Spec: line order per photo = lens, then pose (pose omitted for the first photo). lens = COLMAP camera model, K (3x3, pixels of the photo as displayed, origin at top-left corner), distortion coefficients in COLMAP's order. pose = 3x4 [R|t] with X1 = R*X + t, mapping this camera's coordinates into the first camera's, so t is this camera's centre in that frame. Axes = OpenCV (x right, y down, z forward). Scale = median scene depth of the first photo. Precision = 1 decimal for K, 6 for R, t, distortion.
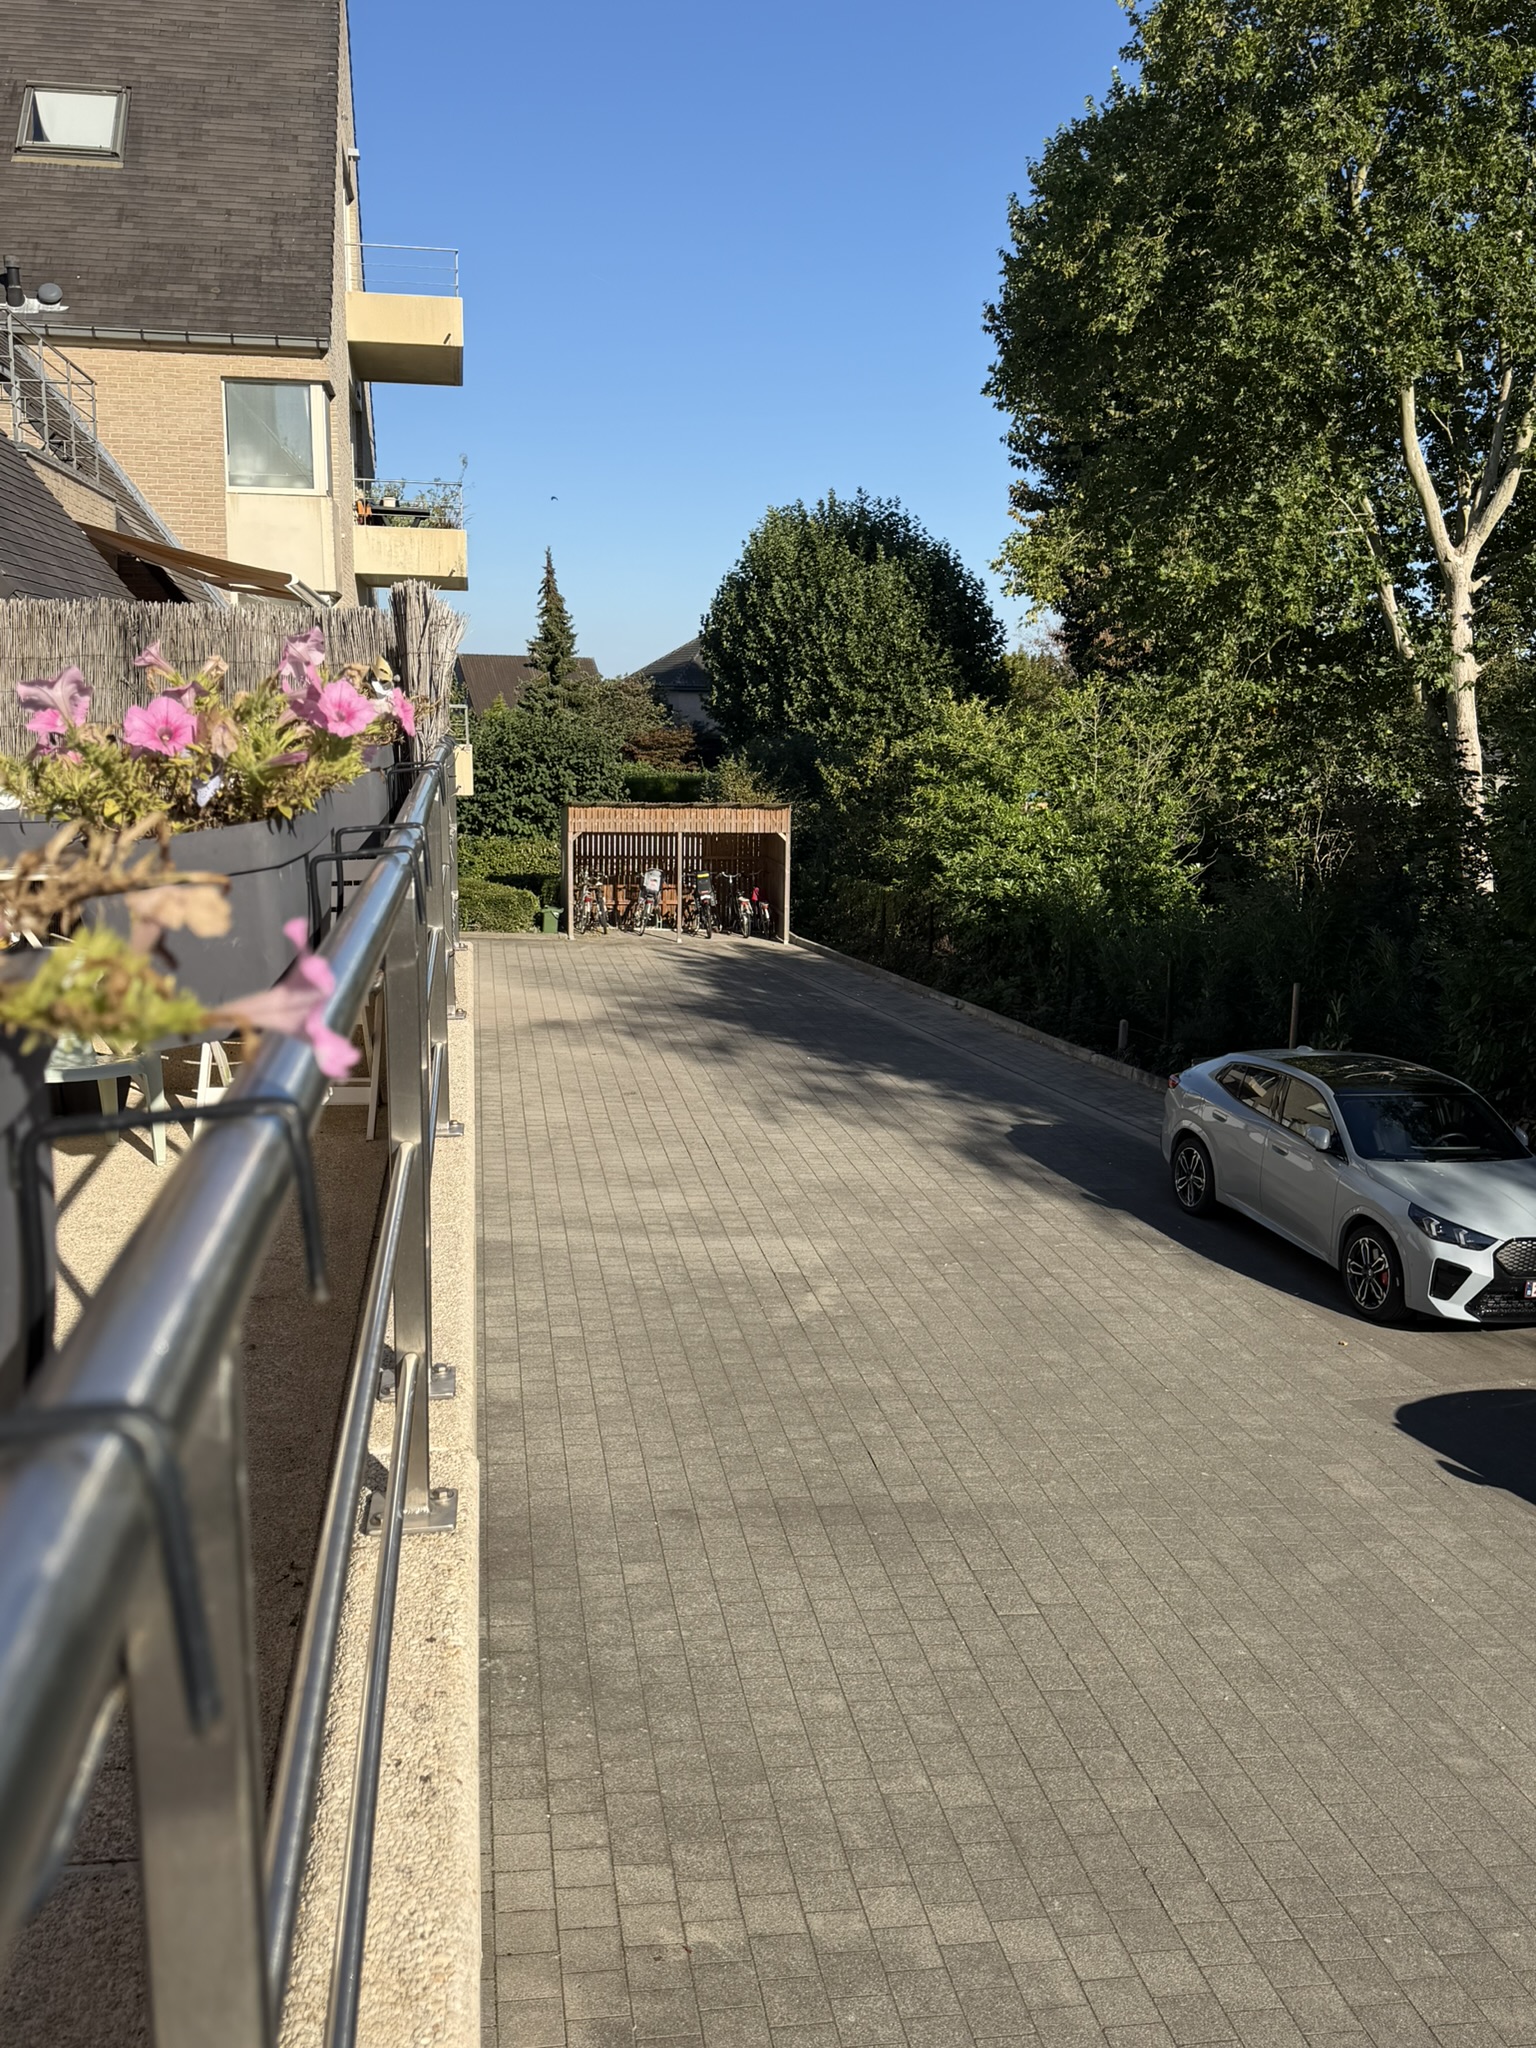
lens RADIAL K [[1770.2, 0, 757.3], [0, 1770.2, 1025.1], [0, 0, 1]] dist [0.098979, -0.140258]
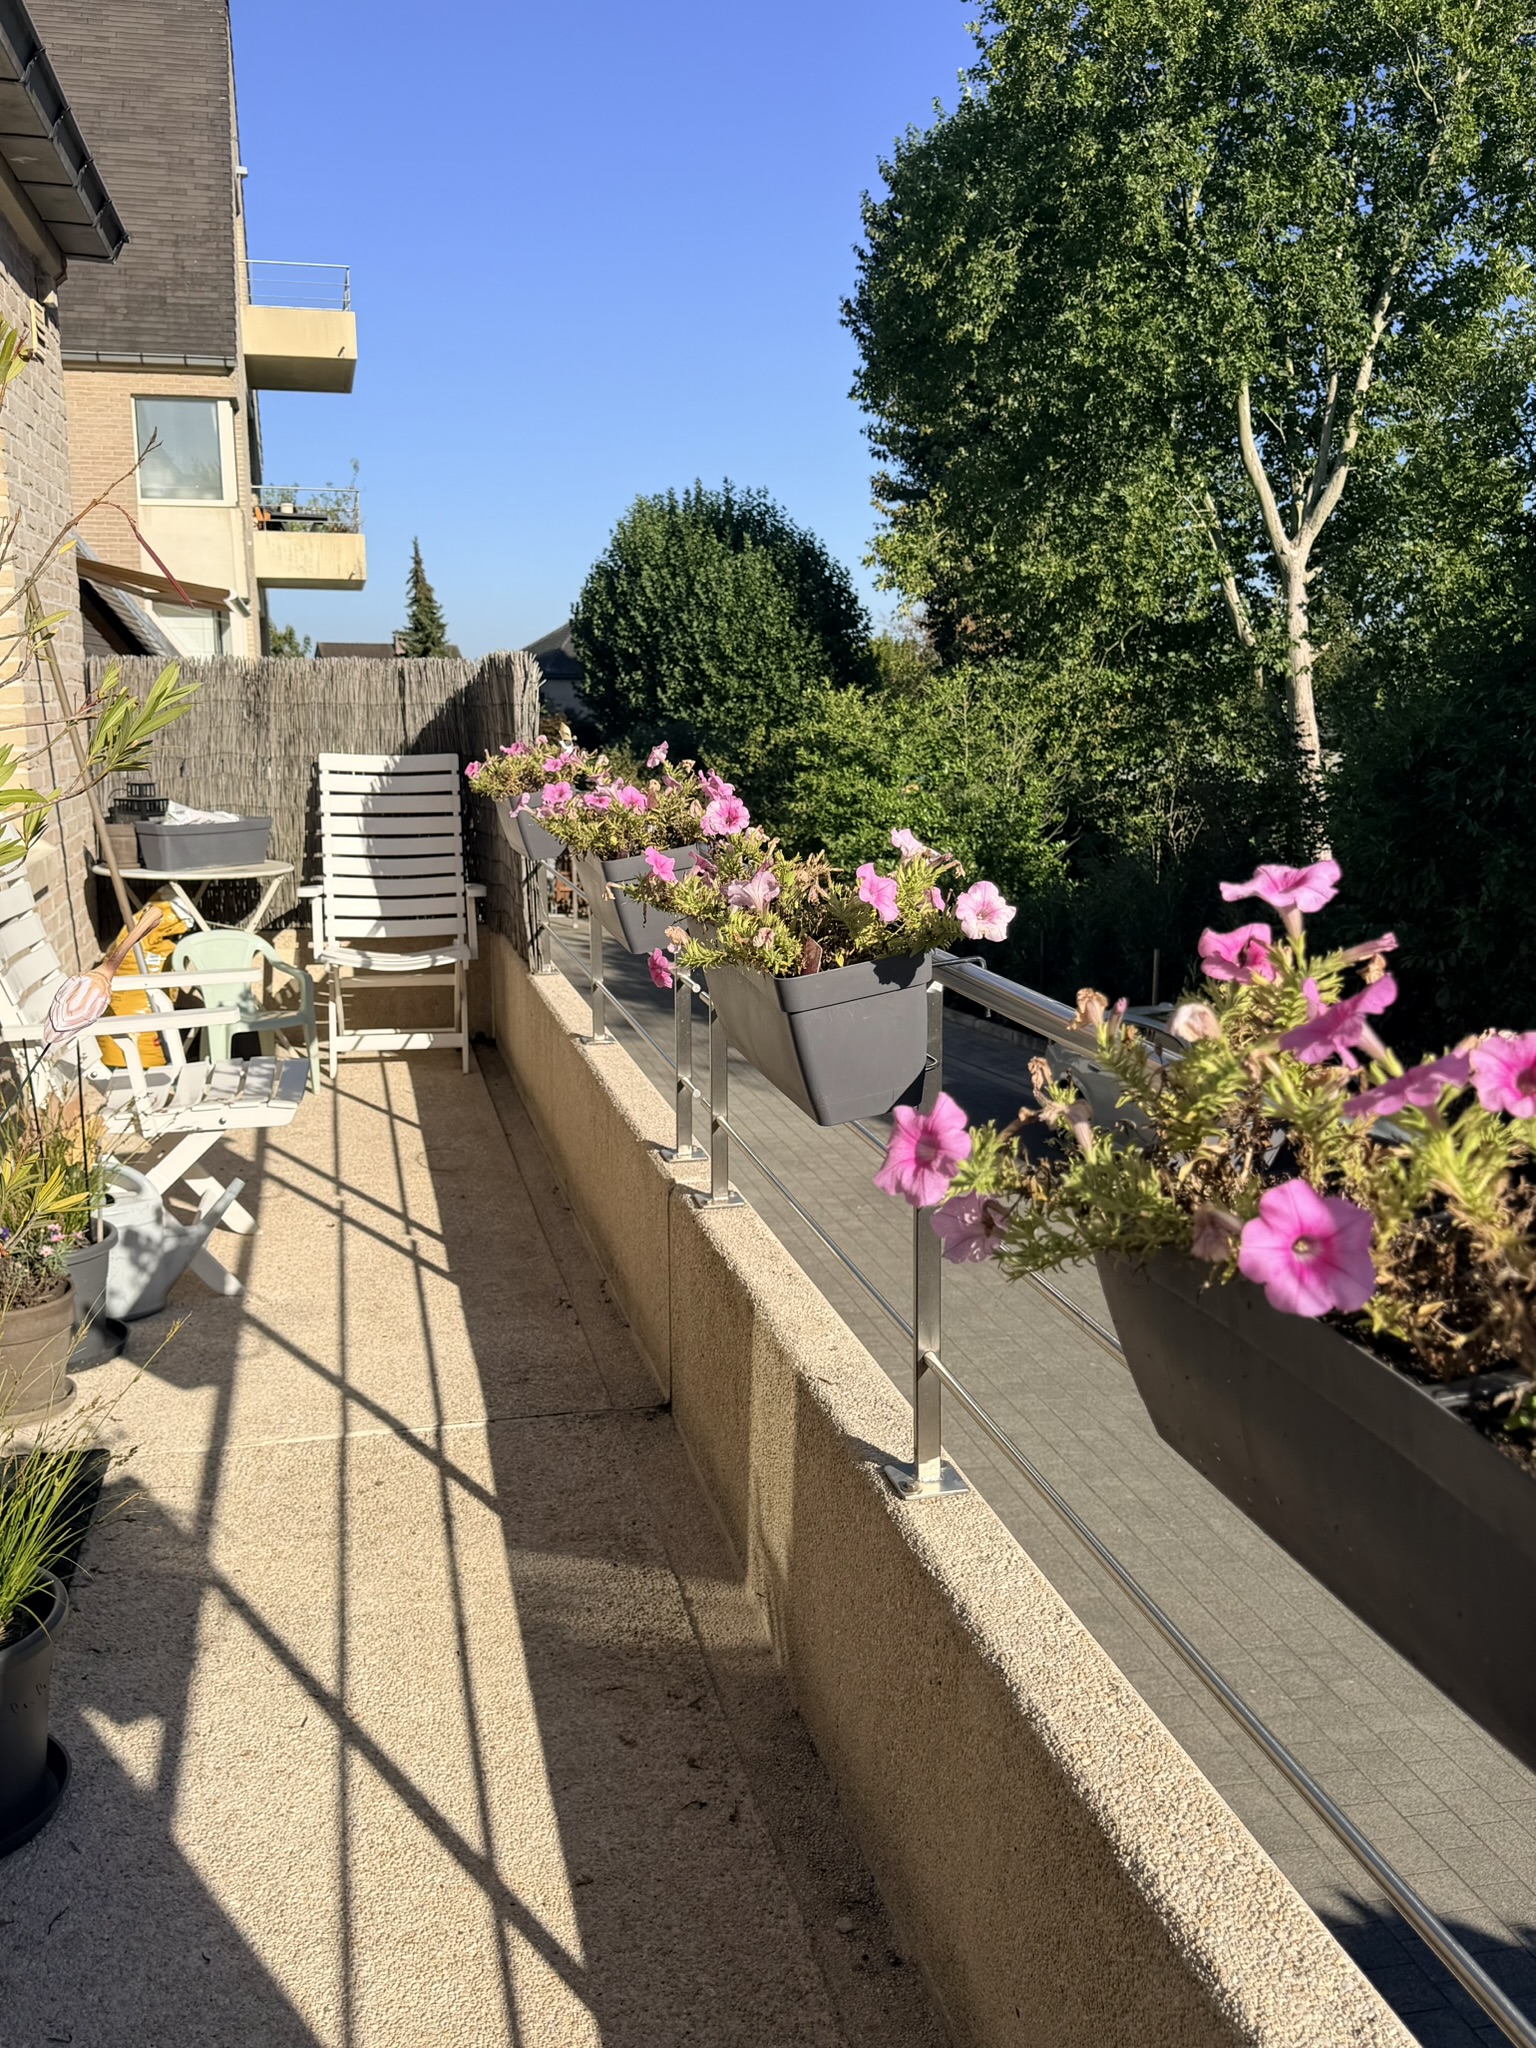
lens RADIAL K [[1770.2, 0, 779.4], [0, 1770.2, 1017.0], [0, 0, 1]] dist [0.098979, -0.140258]
pose [[0.996036, -0.030385, 0.083603, -0.014112], [0.029979, 0.999532, 0.006109, 0.003029], [-0.083749, -0.003579, 0.996480, -0.044974]]
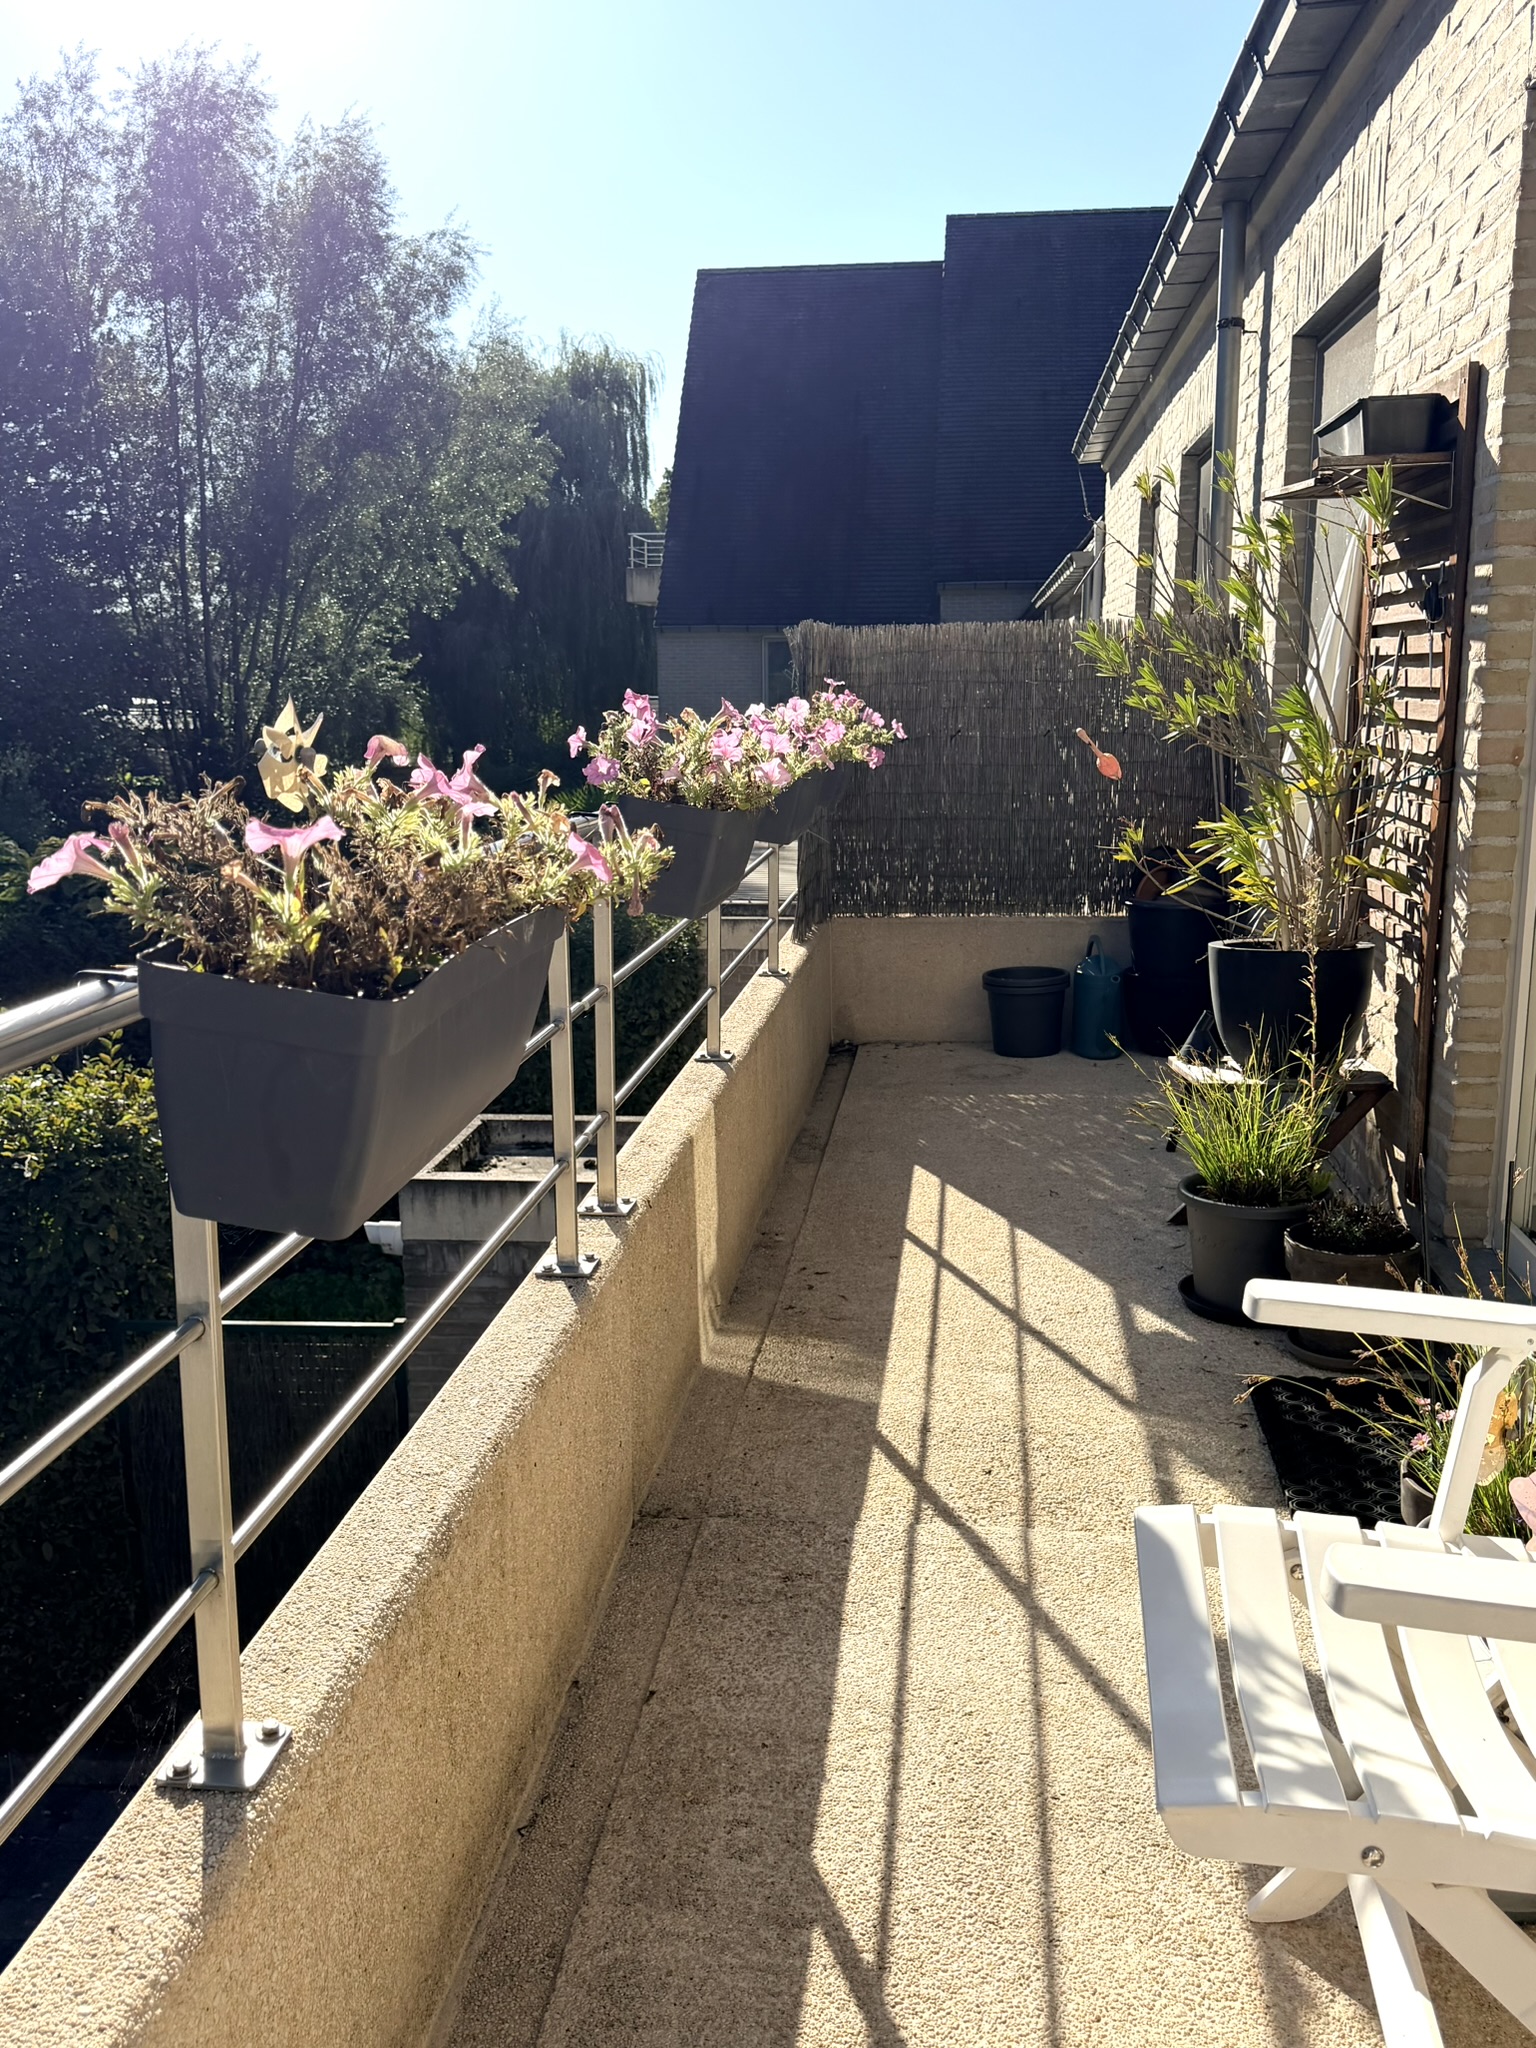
lens RADIAL K [[1770.2, 0, 774.3], [0, 1770.2, 1020.1], [0, 0, 1]] dist [0.098979, -0.140258]
pose [[-0.963872, -0.043544, 0.262782, -0.099513], [0.056889, 0.930131, 0.362794, -0.092735], [-0.260219, 0.364637, -0.894051, 0.512175]]
